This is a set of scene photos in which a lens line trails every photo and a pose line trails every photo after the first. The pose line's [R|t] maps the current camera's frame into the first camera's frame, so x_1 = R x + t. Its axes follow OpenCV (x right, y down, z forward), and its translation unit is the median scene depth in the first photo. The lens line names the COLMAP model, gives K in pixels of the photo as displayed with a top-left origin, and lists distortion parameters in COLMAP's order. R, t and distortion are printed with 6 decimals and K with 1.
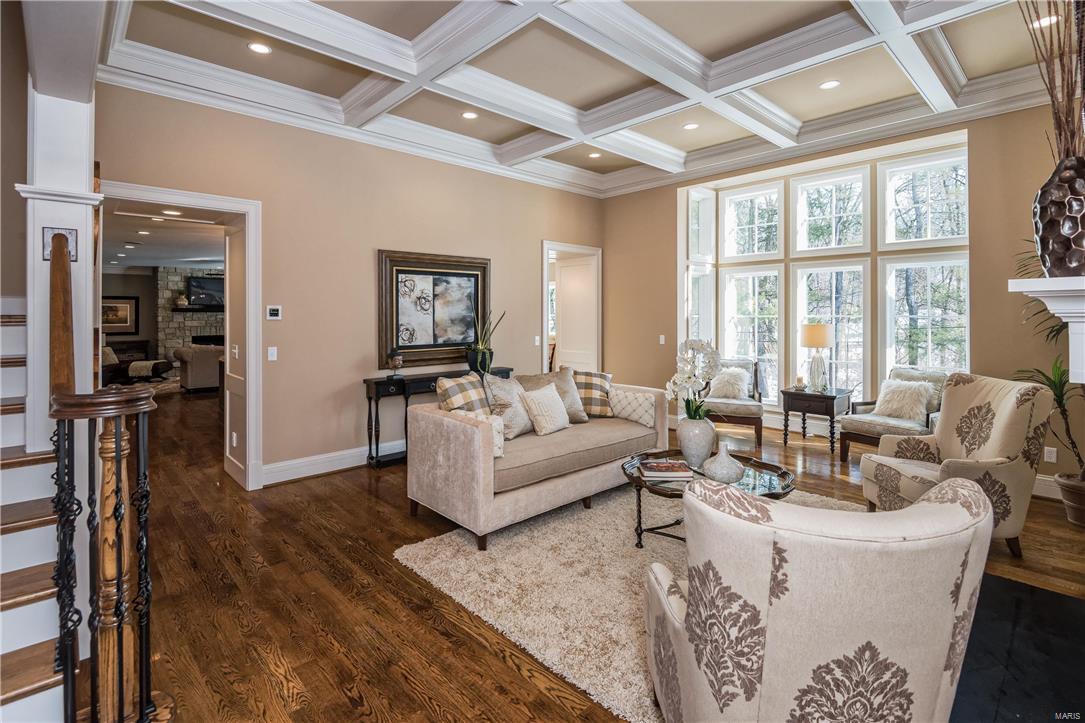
lens RADIAL K [[511.5, 0, 541.4], [0, 511.5, 310.9], [0, 0, 1]] dist [-0.004066, -0.000977]
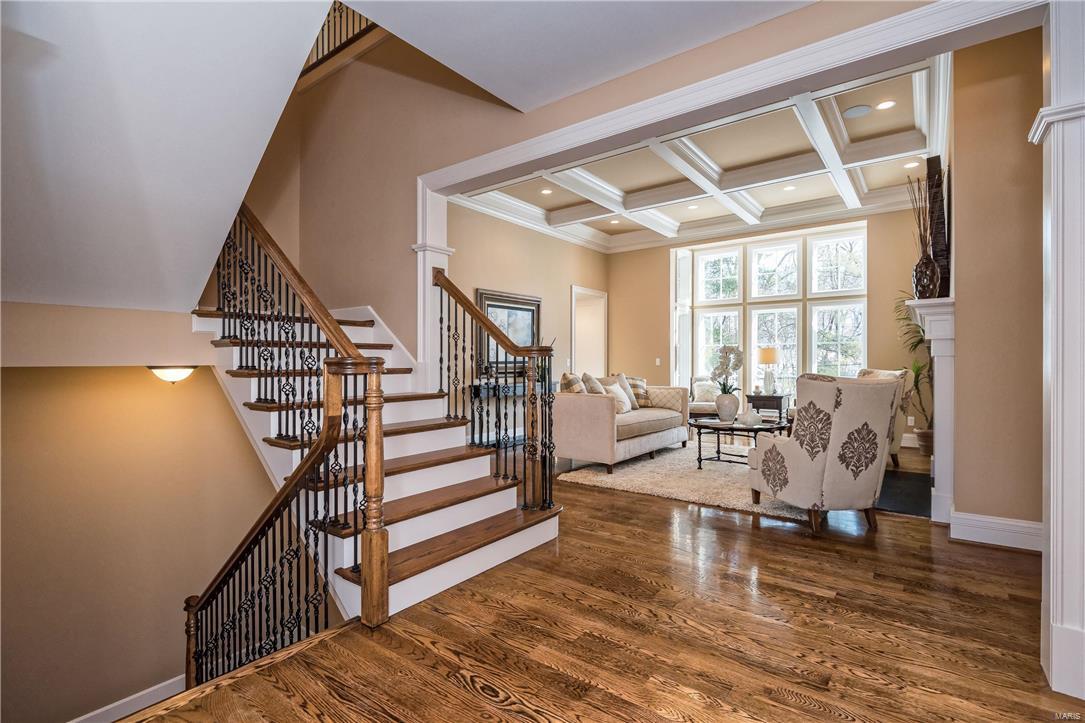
lens RADIAL K [[509.3, 0, 551.4], [0, 509.3, 364.4], [0, 0, 1]] dist [0.001151, 0.000023]
pose [[0.983726, -0.002664, 0.179657, -0.336056], [0.000760, 0.999943, 0.010663, 0.058877], [-0.179675, -0.010352, 0.983672, -0.313593]]
